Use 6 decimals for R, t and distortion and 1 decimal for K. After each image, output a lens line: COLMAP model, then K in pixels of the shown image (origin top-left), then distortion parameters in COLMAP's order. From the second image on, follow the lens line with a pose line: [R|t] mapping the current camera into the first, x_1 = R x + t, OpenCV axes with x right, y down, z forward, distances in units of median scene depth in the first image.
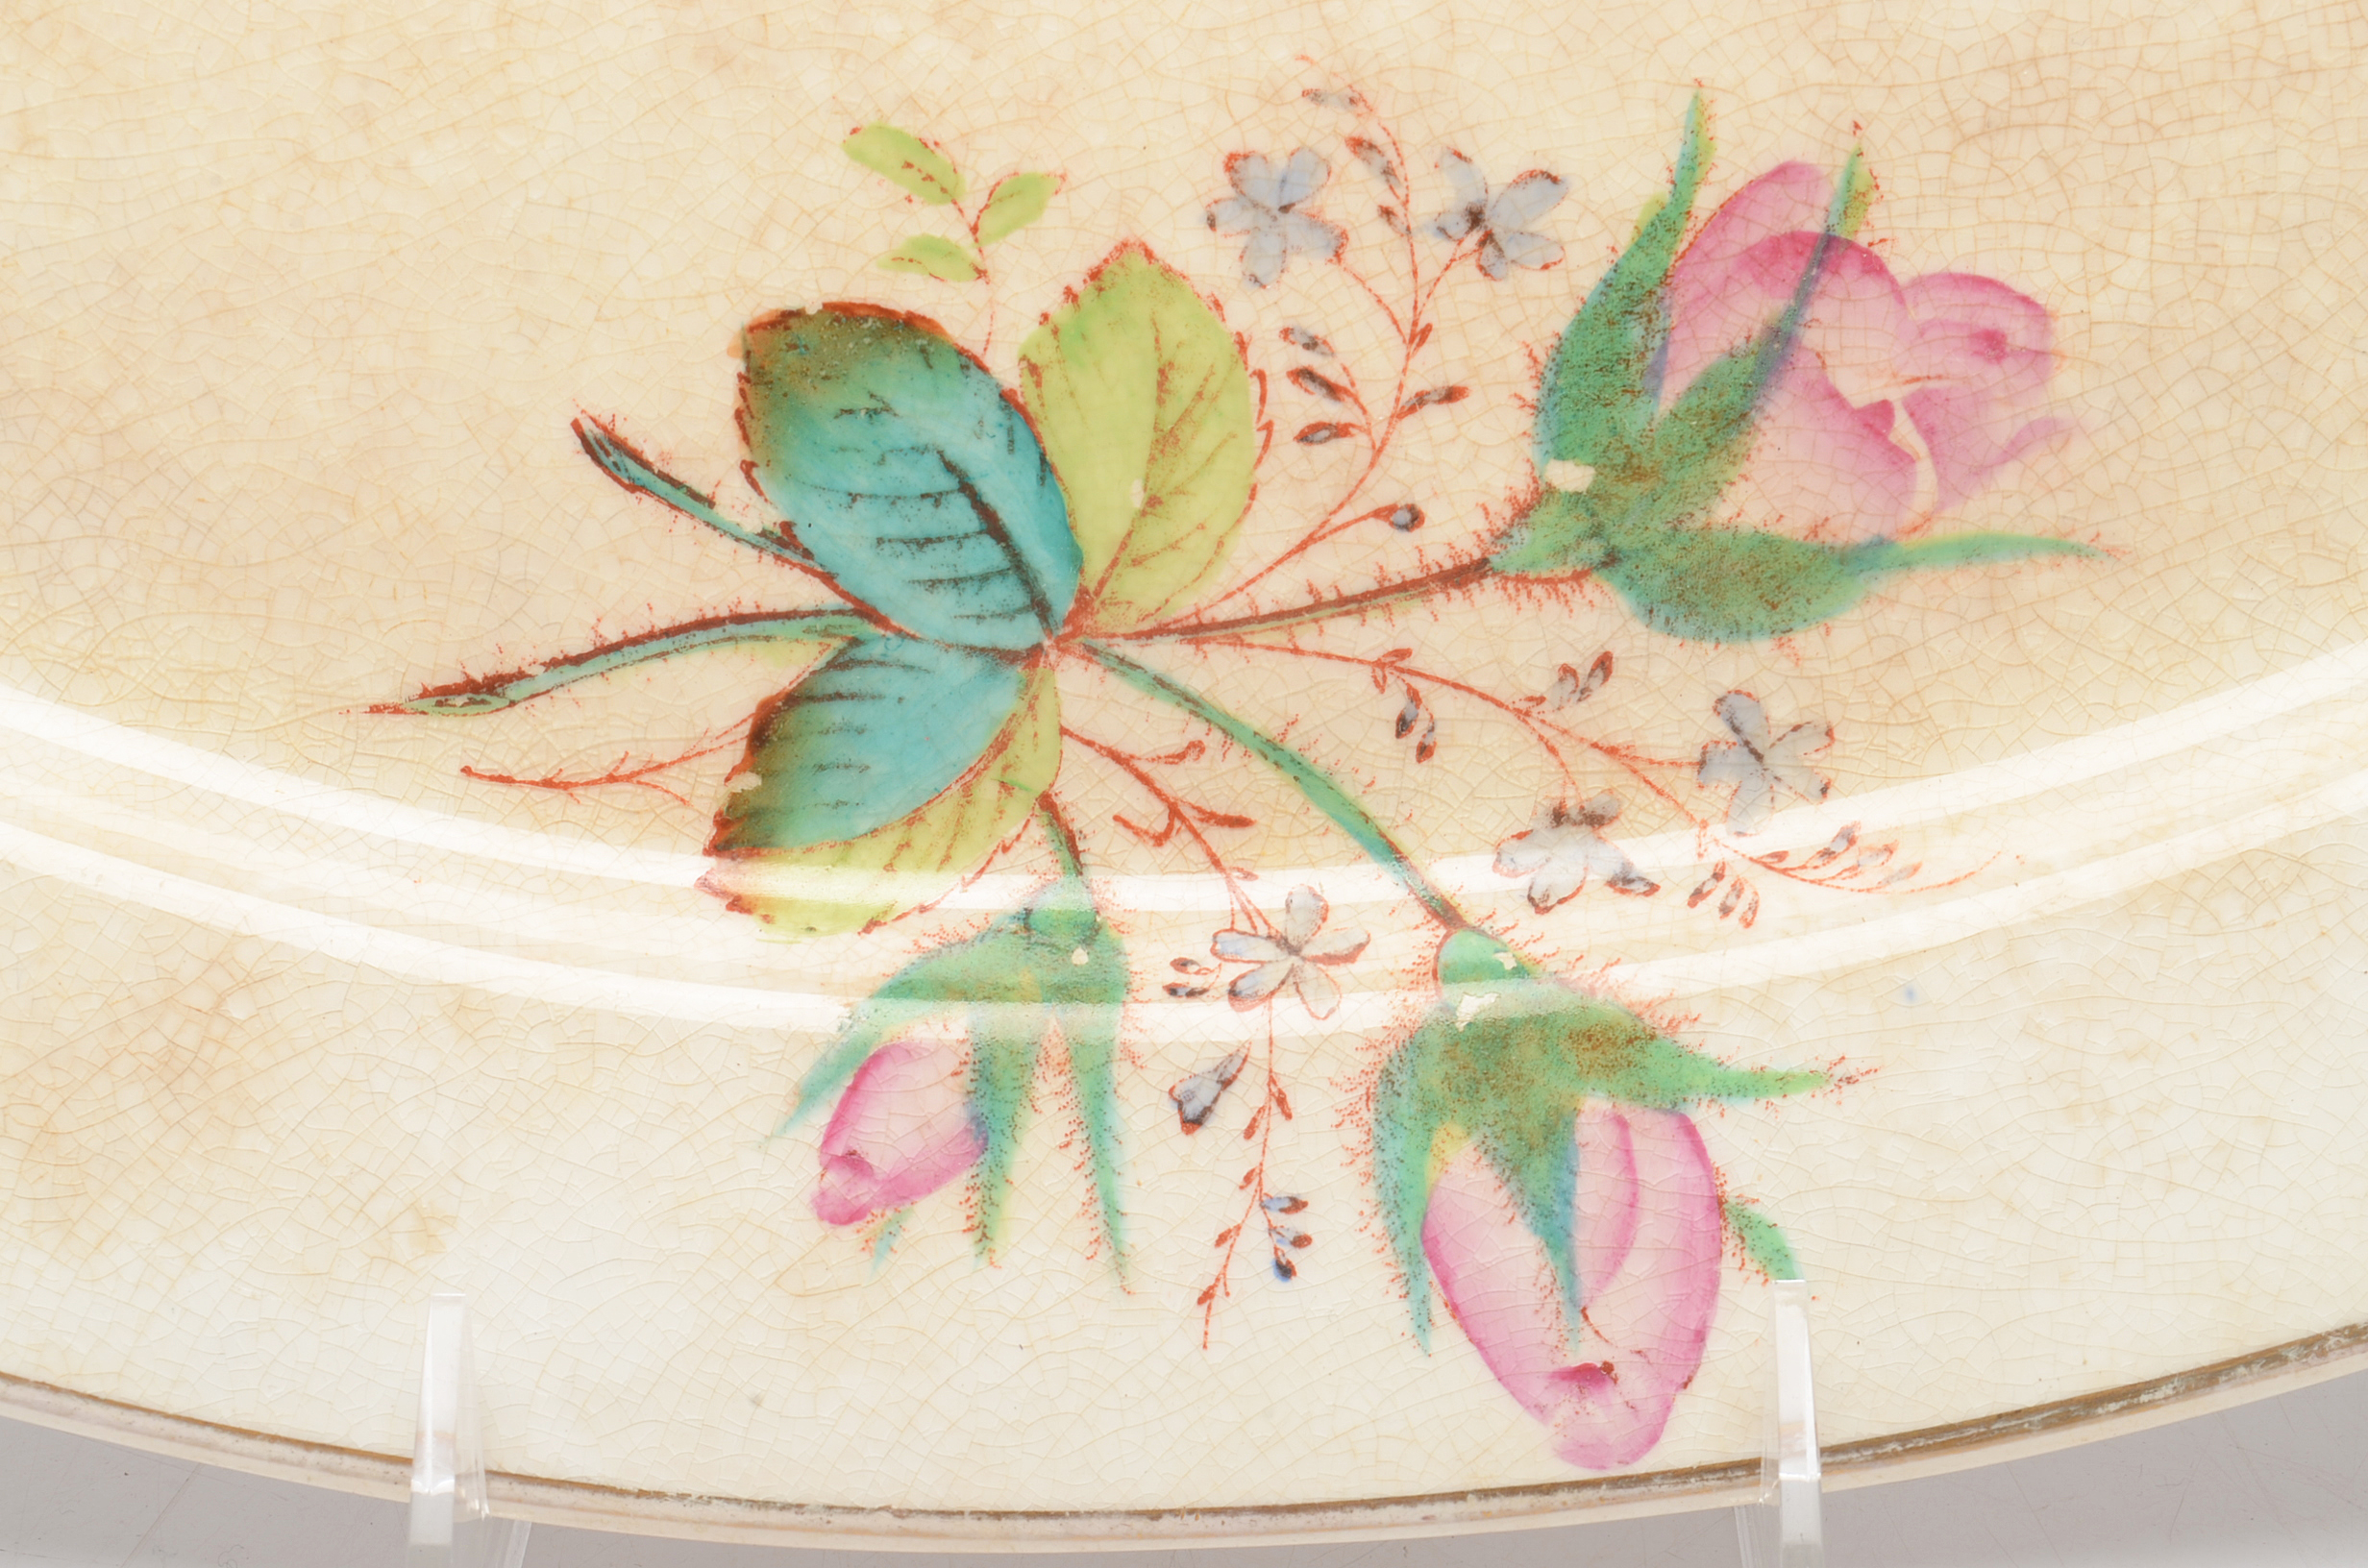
lens RADIAL K [[5309.4, 0, 1184.0], [0, 5309.4, 784.0], [0, 0, 1]] dist [-0.070114, 0.298966]
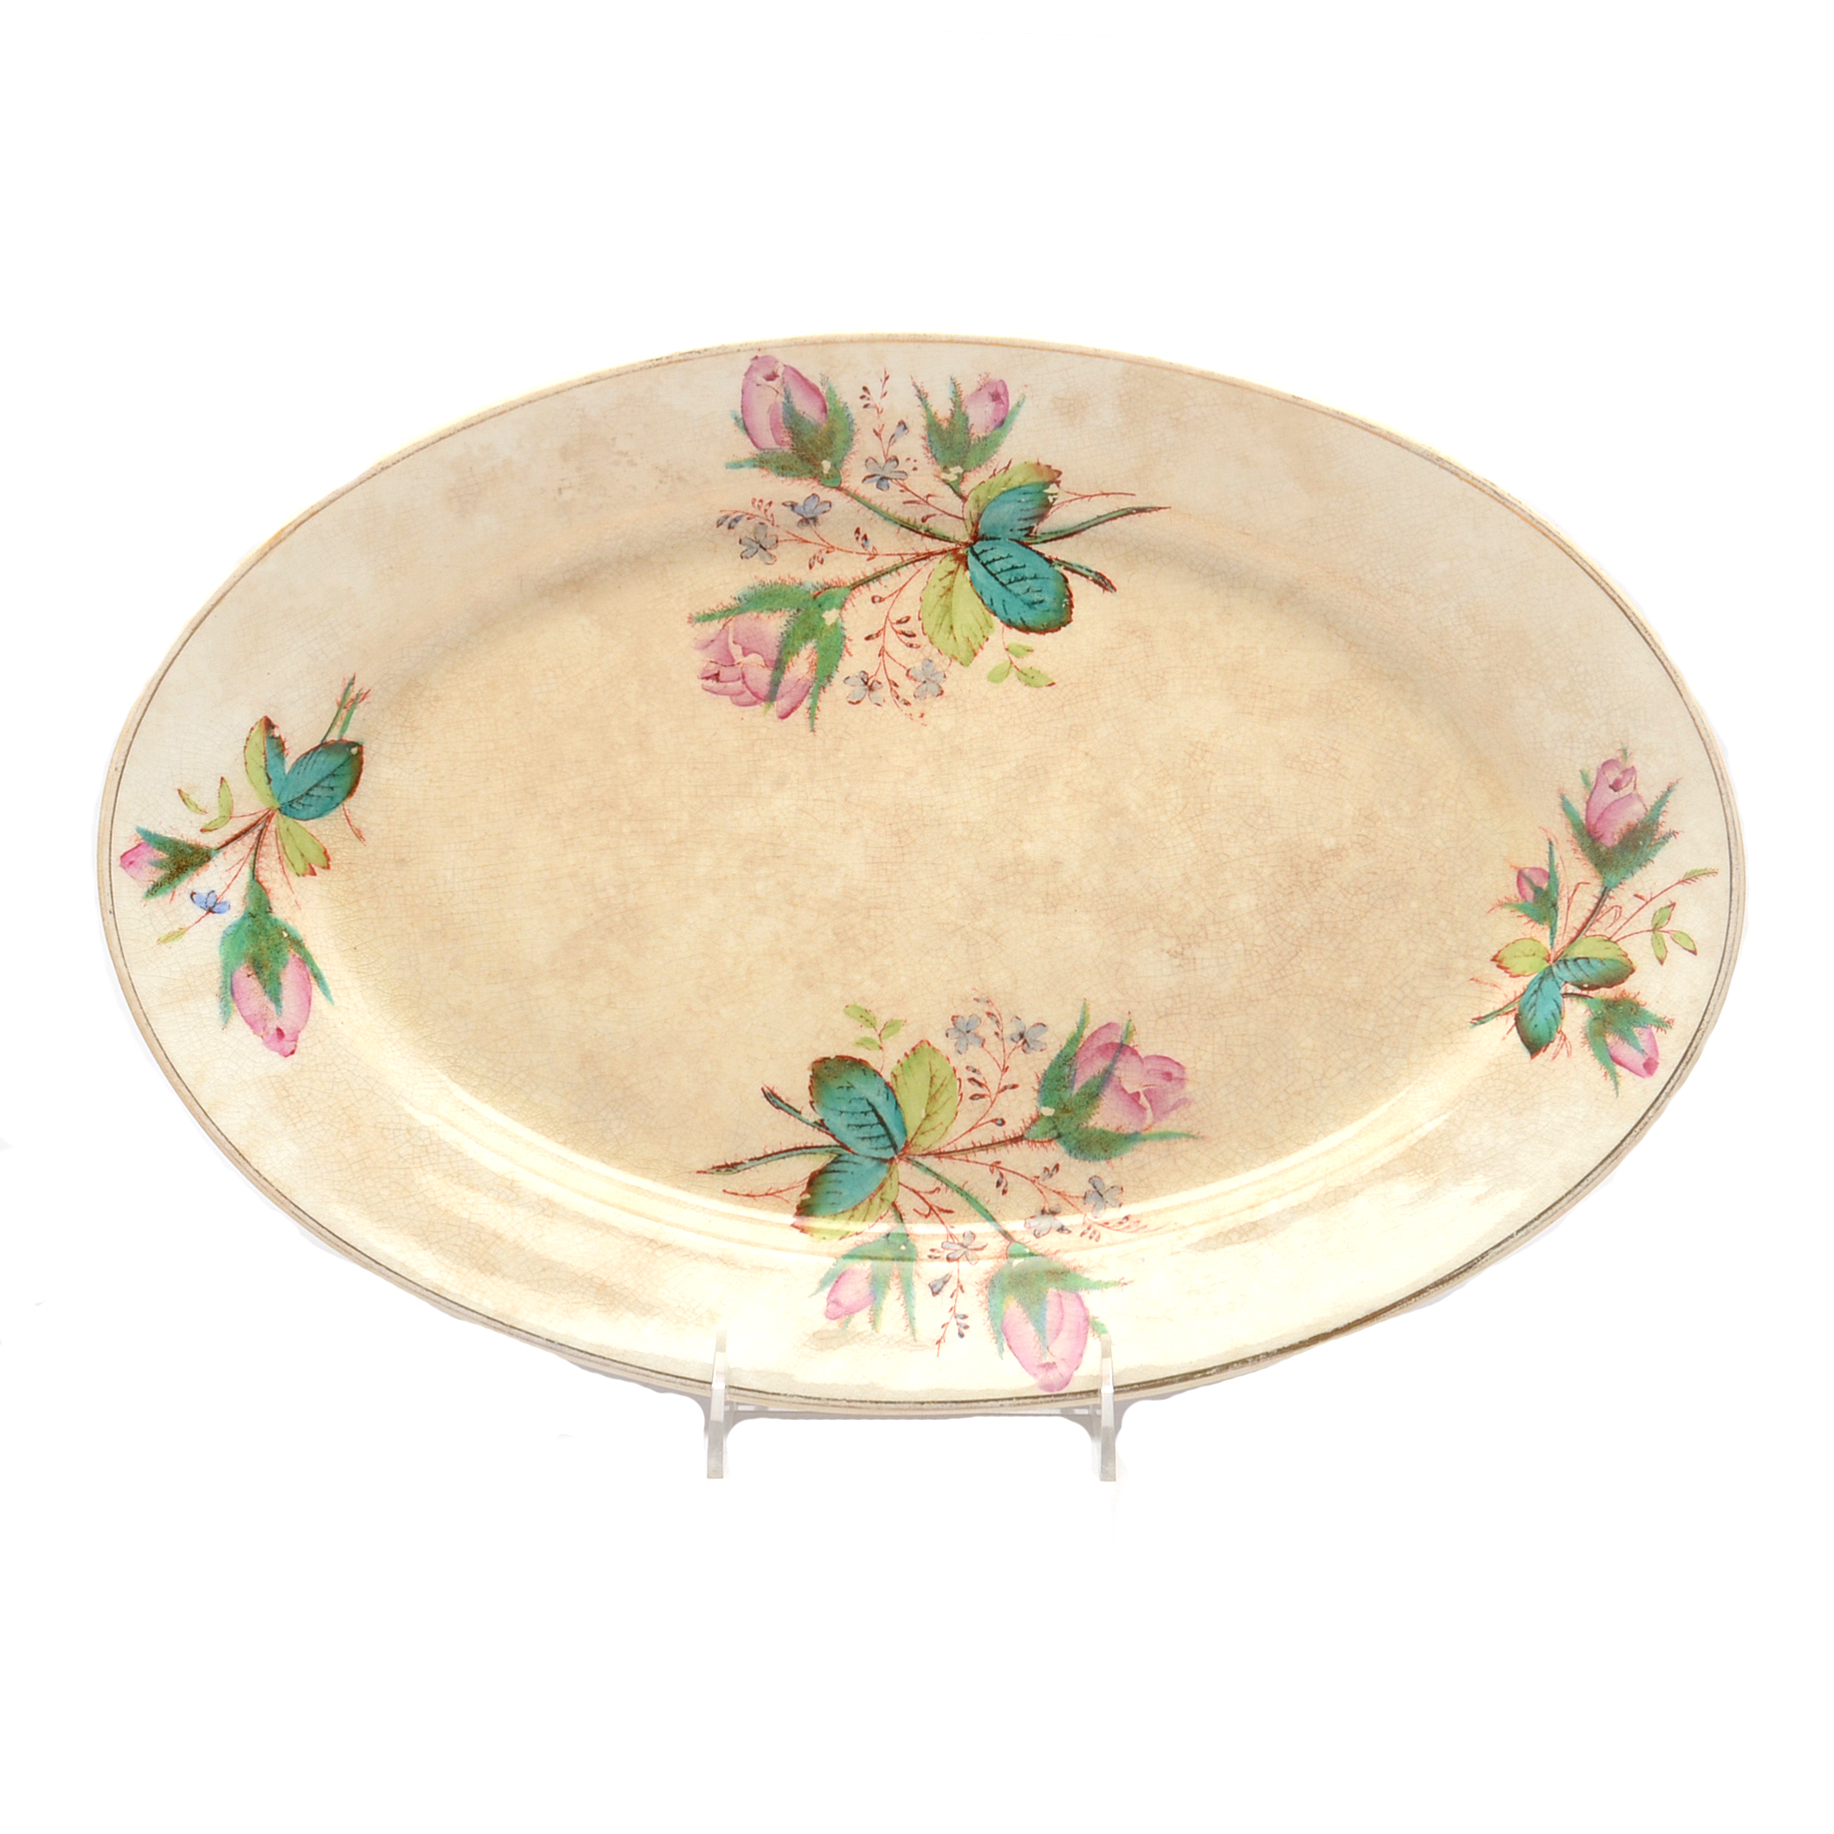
lens RADIAL K [[3244.7, 0, 917.8], [0, 3244.7, 858.7], [0, 0, 1]] dist [0.127320, -1.266799]
pose [[0.999419, 0.029653, 0.016826, -0.053478], [-0.025052, 0.973450, -0.227523, 0.268796], [-0.023126, 0.226969, 0.973627, -1.116865]]
